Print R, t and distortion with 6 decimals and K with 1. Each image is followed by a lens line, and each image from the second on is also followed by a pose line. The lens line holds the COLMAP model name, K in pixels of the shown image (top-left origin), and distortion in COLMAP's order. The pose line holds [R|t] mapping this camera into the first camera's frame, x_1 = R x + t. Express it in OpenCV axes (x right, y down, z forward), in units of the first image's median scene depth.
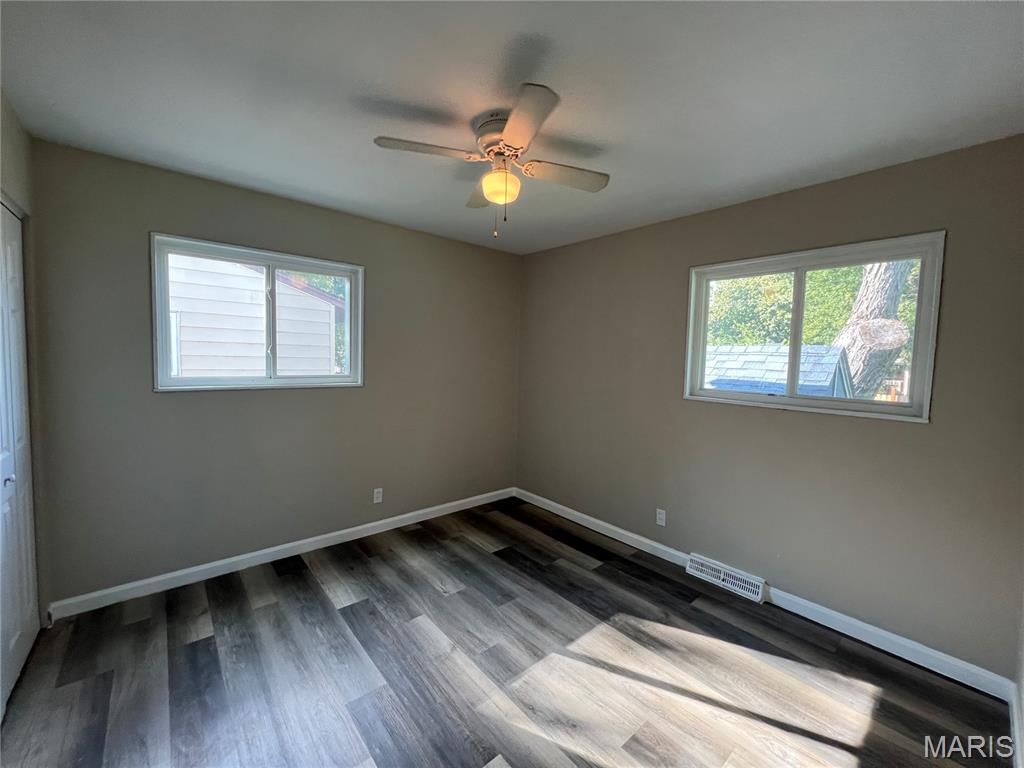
lens RADIAL K [[409.8, 0, 511.0], [0, 409.8, 381.9], [0, 0, 1]] dist [-0.002421, 0.000240]
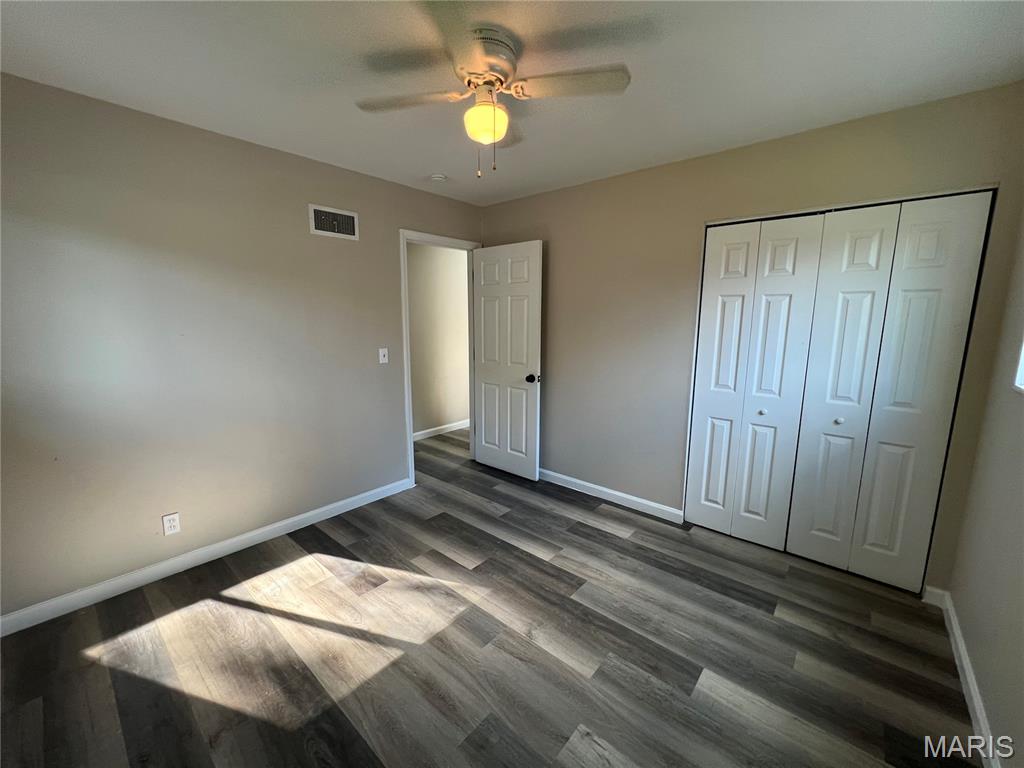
lens RADIAL K [[409.8, 0, 511.0], [0, 409.8, 381.9], [0, 0, 1]] dist [-0.002421, 0.000240]
pose [[-0.988032, -0.008456, -0.154018, 0.048995], [-0.042346, 0.975003, 0.218118, -0.113938], [0.148324, 0.222030, -0.963692, 1.749740]]
